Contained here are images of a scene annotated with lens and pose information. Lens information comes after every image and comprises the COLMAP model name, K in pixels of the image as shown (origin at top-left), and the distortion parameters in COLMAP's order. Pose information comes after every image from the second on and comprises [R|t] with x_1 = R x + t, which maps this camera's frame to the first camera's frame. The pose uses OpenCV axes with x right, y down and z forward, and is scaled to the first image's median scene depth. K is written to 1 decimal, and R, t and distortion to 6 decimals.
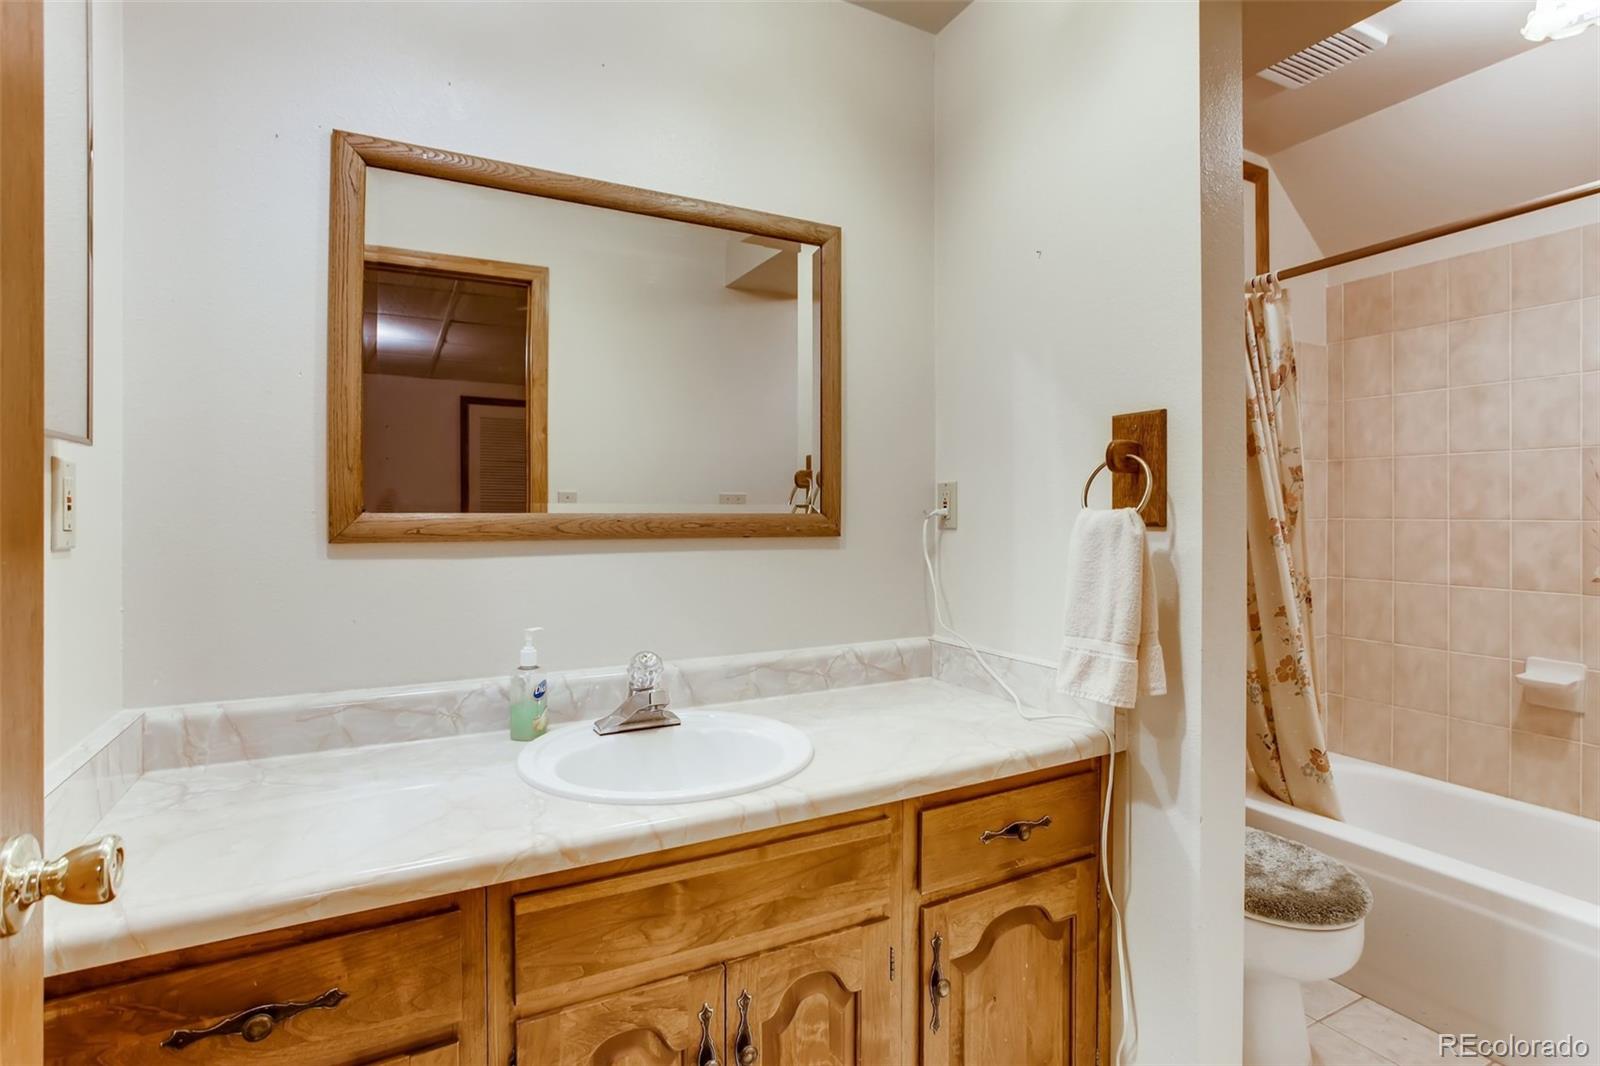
lens RADIAL K [[791.6, 0, 800.0], [0, 791.6, 533.0], [0, 0, 1]] dist [-0.003791, 0.000943]
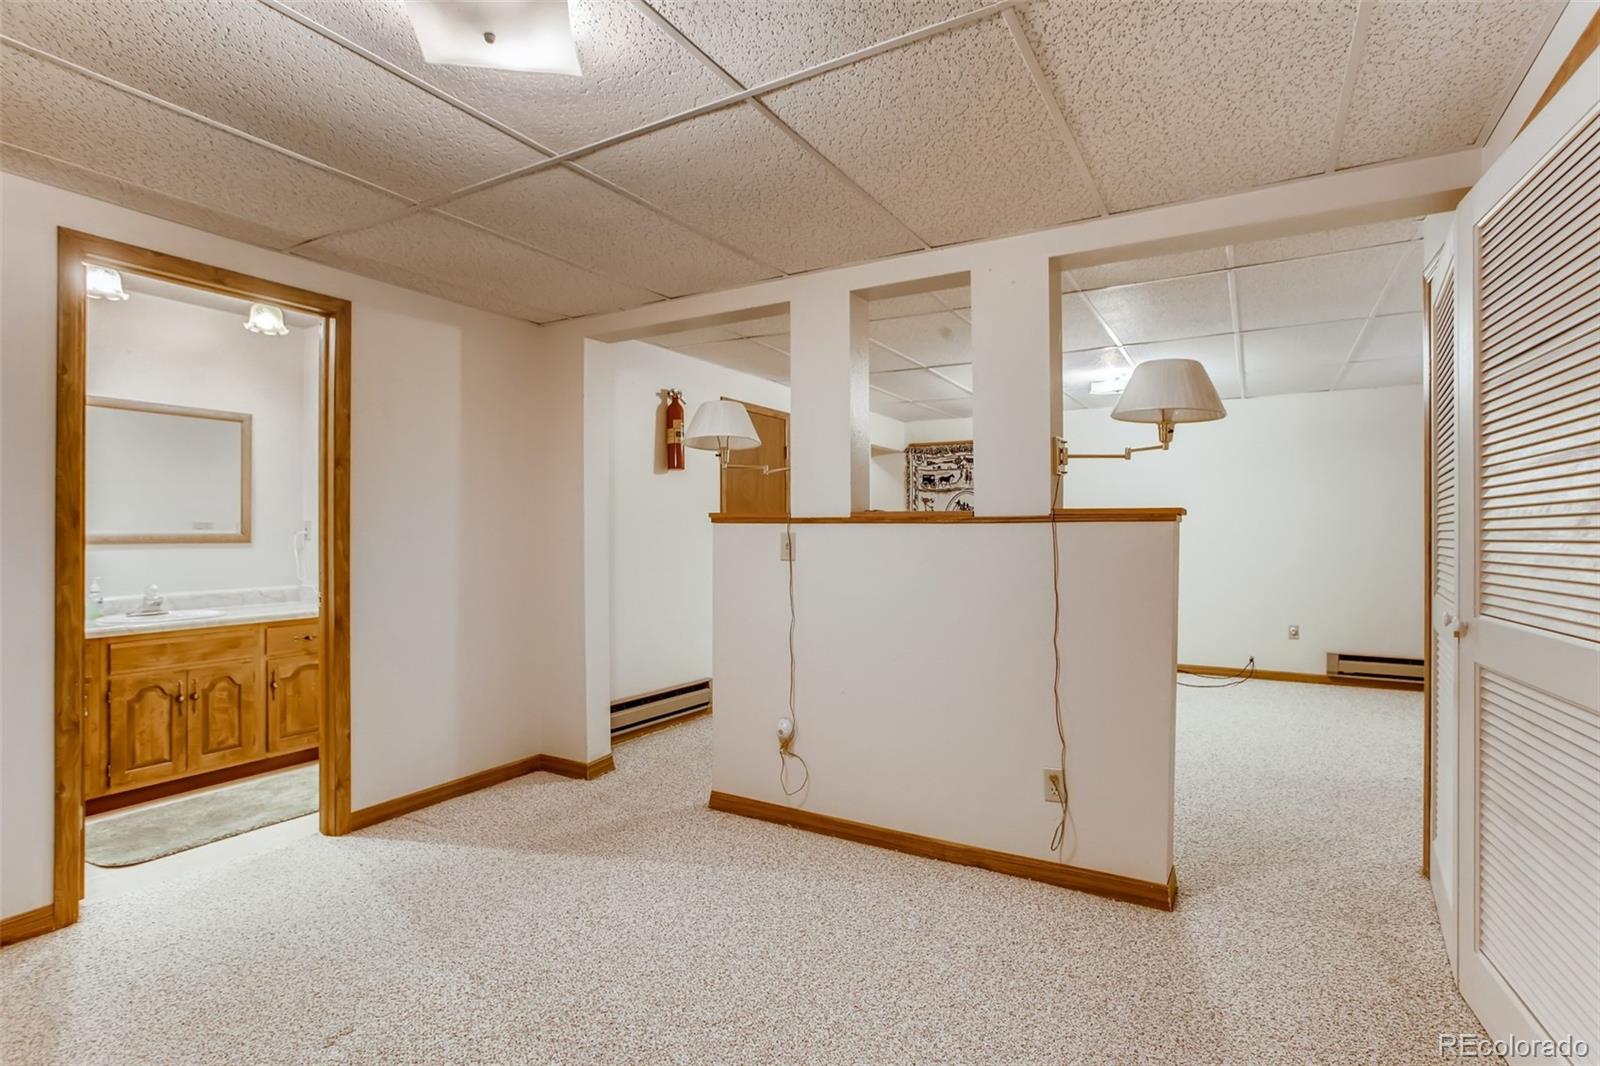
lens RADIAL K [[791.6, 0, 800.0], [0, 791.6, 533.0], [0, 0, 1]] dist [-0.003791, 0.000943]
pose [[0.857200, 0.000931, 0.514983, 0.348035], [0.014016, 0.999586, -0.025136, 0.083720], [-0.514793, 0.028764, 0.856832, -2.747547]]
